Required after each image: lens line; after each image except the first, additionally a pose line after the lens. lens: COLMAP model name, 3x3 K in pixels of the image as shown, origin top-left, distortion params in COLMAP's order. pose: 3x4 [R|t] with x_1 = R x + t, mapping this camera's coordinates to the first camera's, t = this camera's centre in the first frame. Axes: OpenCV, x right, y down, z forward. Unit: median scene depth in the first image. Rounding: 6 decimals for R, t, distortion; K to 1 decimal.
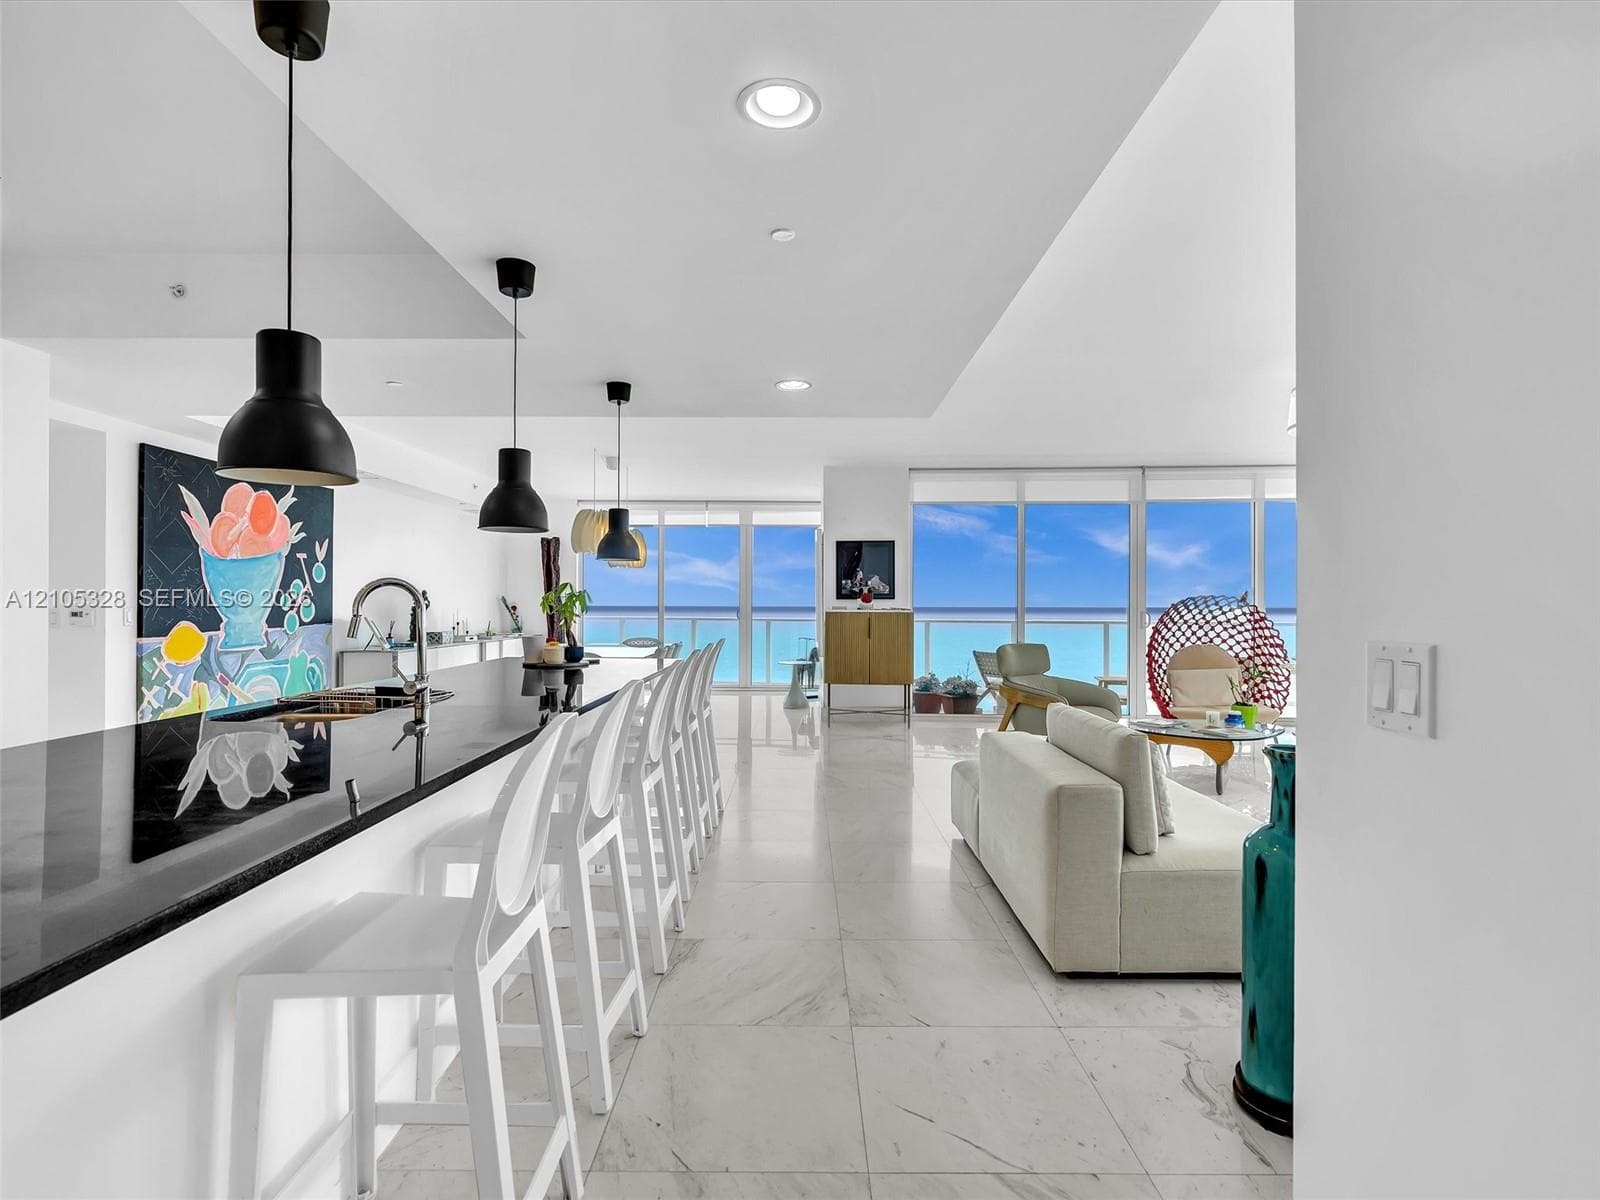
lens RADIAL K [[803.5, 0, 807.5], [0, 803.5, 605.4], [0, 0, 1]] dist [0.019832, -0.001417]
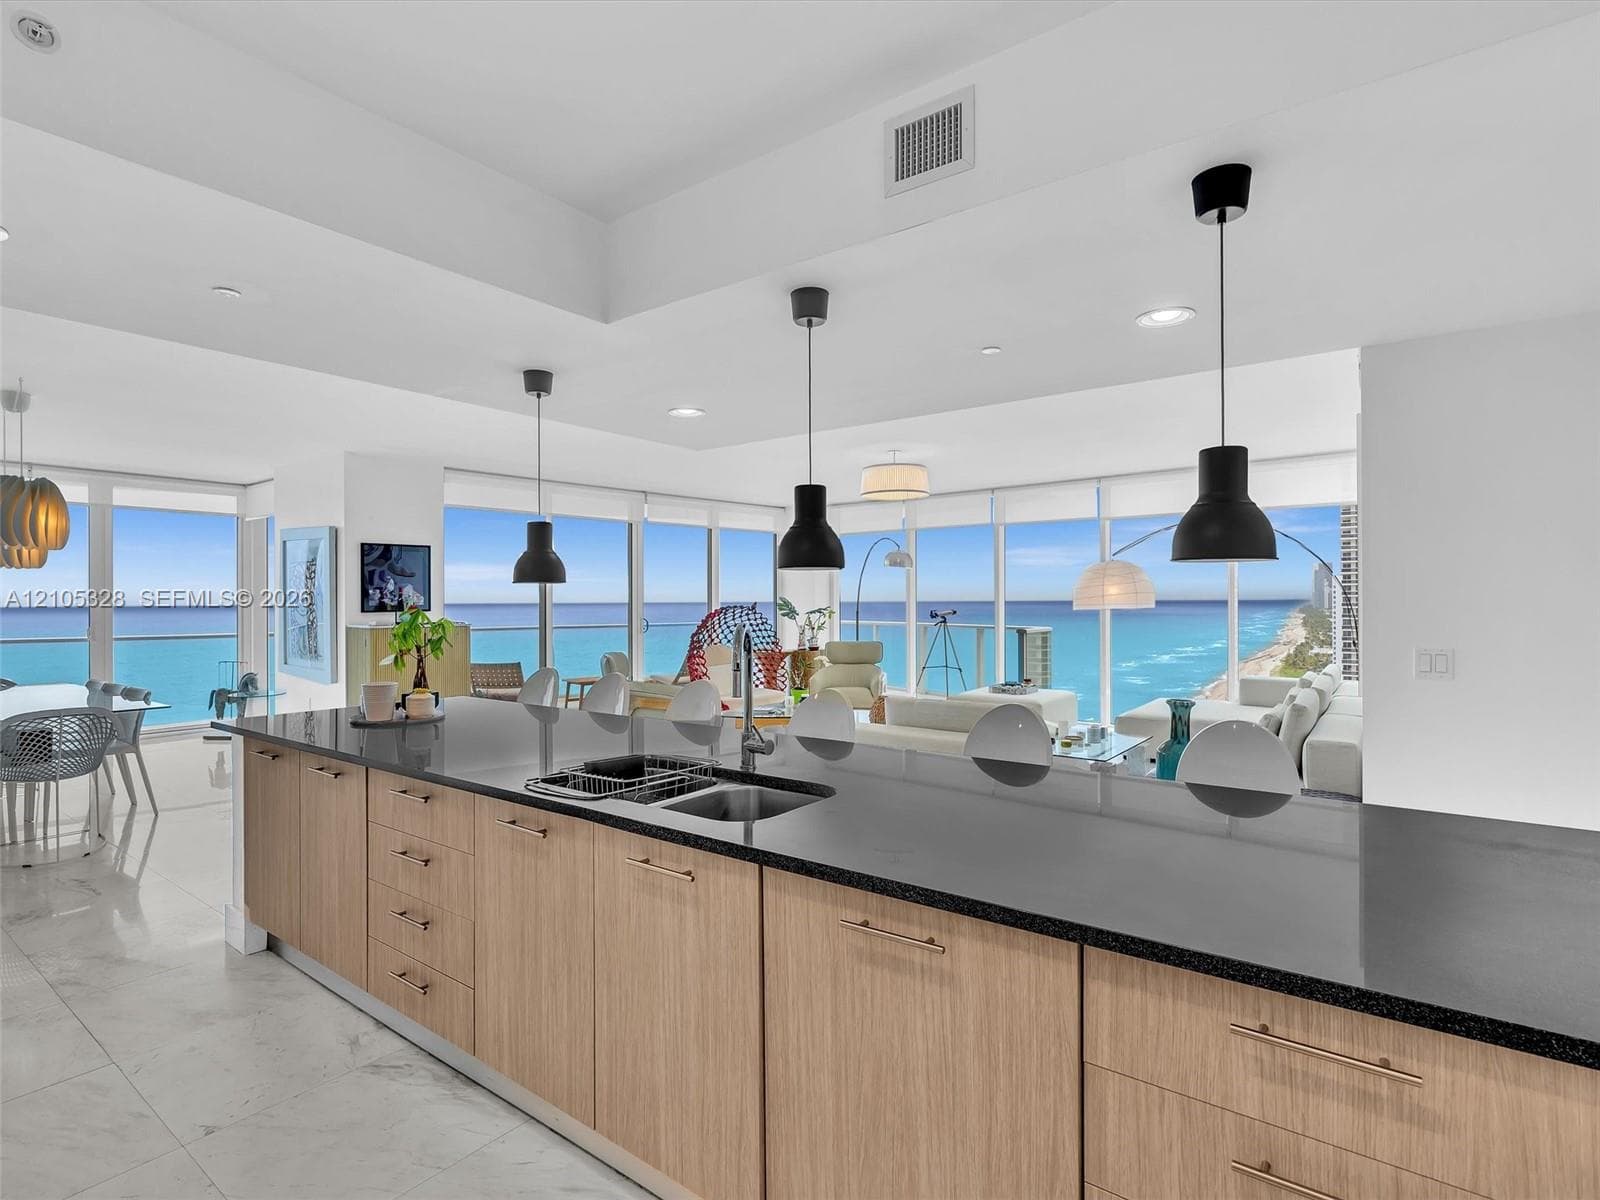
lens RADIAL K [[803.5, 0, 807.5], [0, 803.5, 605.4], [0, 0, 1]] dist [0.019832, -0.001417]
pose [[0.615502, -0.010252, 0.788068, -0.341549], [0.009483, 0.999939, 0.005602, -0.015340], [-0.788078, 0.004025, 0.615562, 0.117342]]
